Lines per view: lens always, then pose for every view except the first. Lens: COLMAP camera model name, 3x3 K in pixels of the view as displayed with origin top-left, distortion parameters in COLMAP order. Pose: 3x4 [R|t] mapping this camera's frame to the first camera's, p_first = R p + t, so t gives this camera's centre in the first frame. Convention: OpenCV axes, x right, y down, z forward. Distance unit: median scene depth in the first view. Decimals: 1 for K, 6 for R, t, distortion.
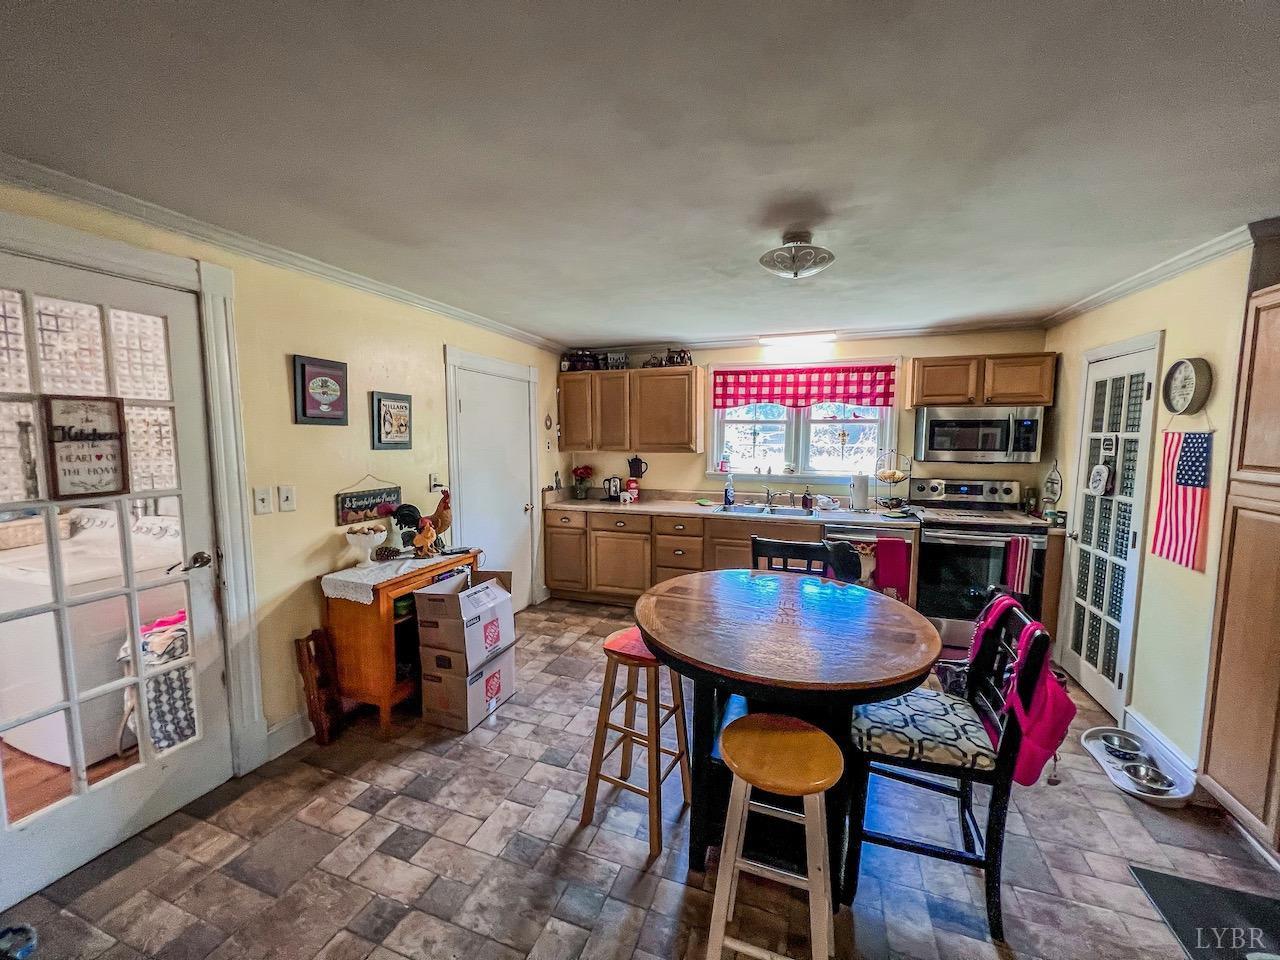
lens RADIAL K [[512.5, 0, 644.5], [0, 512.5, 481.7], [0, 0, 1]] dist [0.000474, 0.000084]
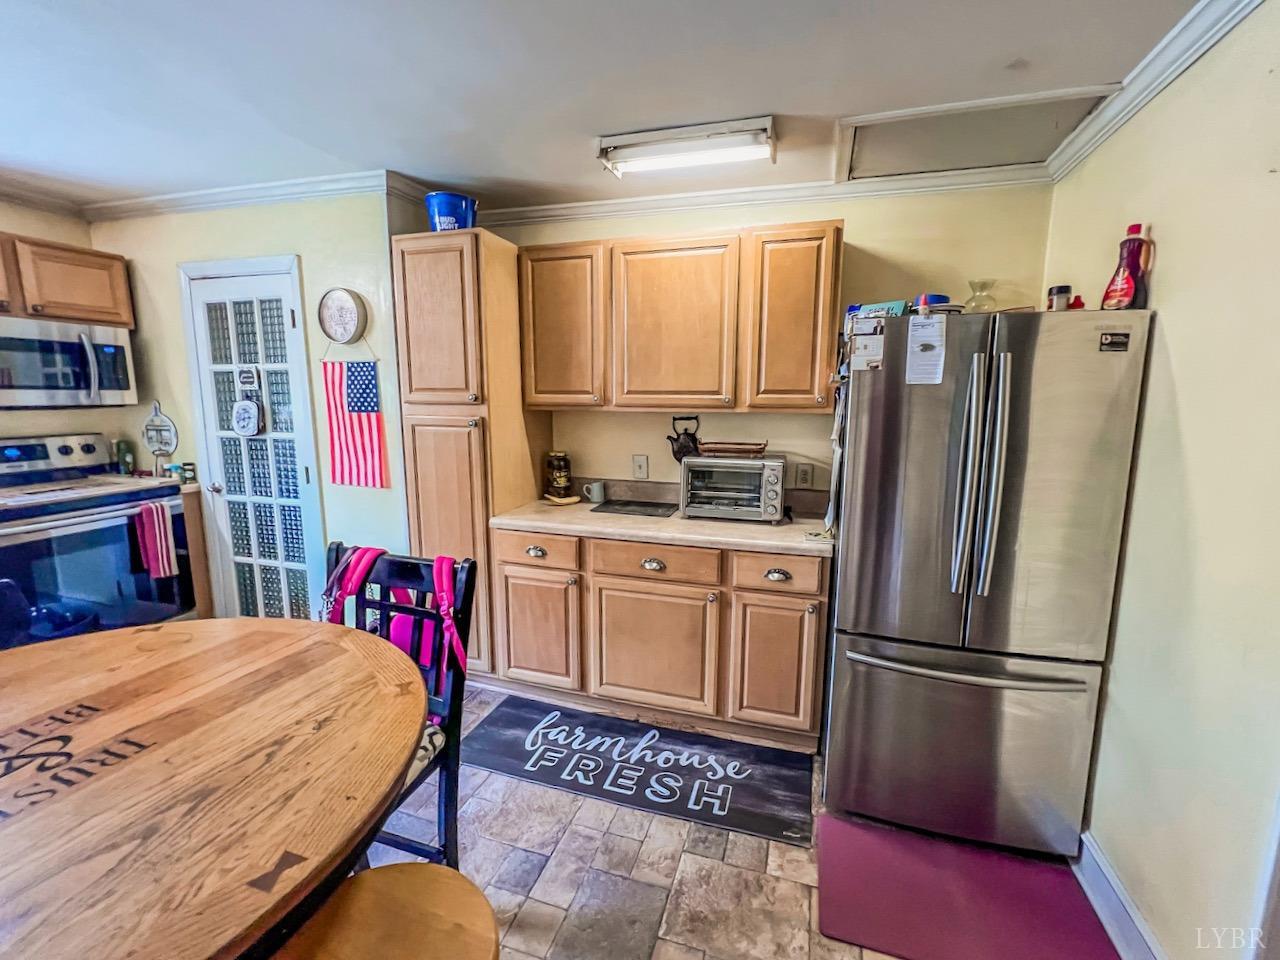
lens RADIAL K [[540.8, 0, 640.4], [0, 540.8, 476.4], [0, 0, 1]] dist [0.000908, 0.000223]
pose [[-0.028865, -0.152863, 0.987826, -0.053789], [0.092856, 0.983554, 0.154915, 0.011585], [-0.995261, 0.096197, -0.014196, 0.277929]]
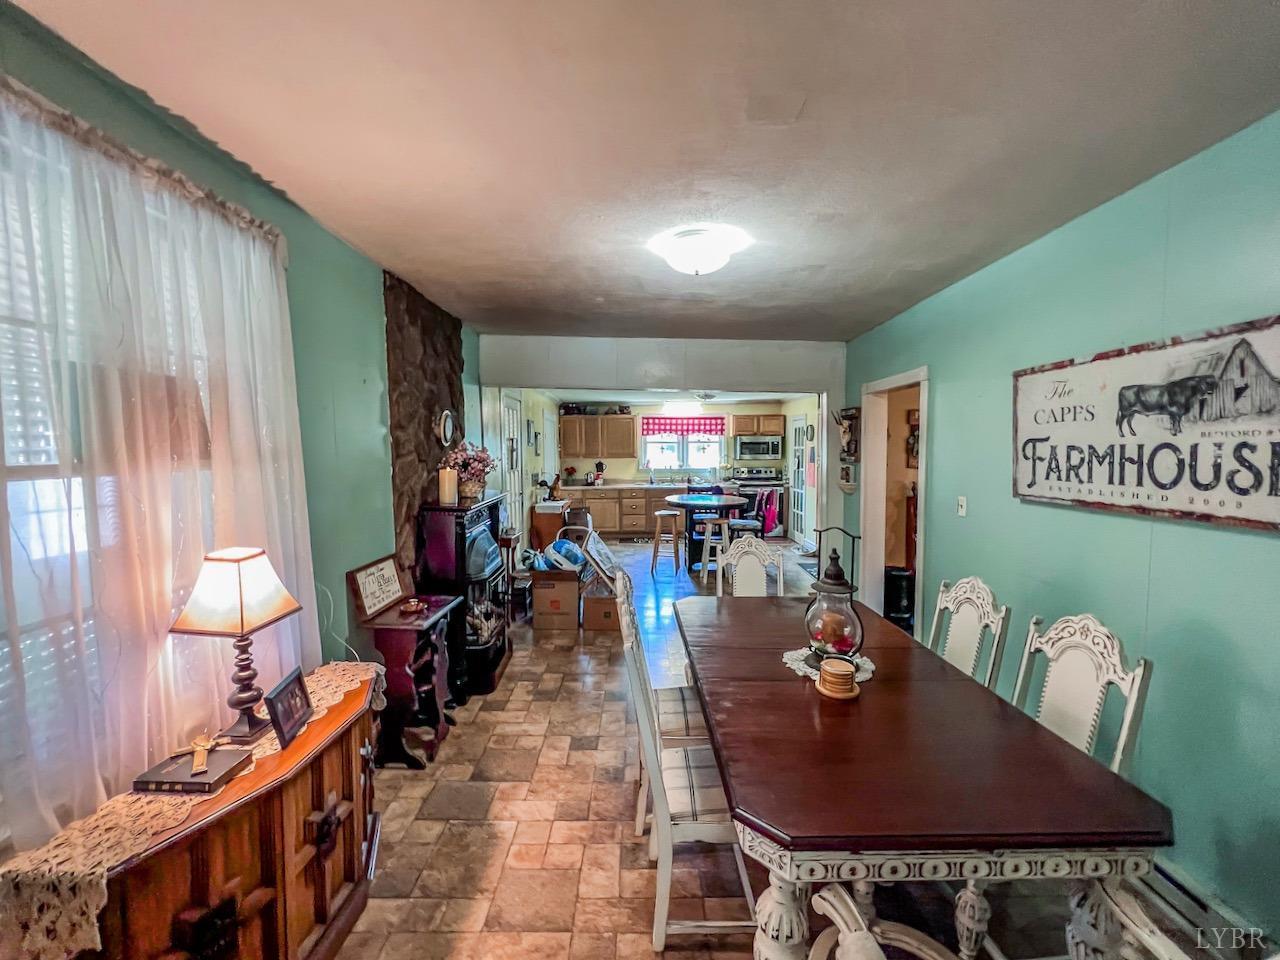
lens RADIAL K [[512.5, 0, 640.8], [0, 512.5, 481.5], [0, 0, 1]] dist [0.000474, 0.000084]
pose [[0.944707, -0.029539, 0.326582, -0.658767], [0.039086, 0.998978, -0.022709, 0.097998], [-0.325577, 0.034218, 0.944896, -1.082326]]
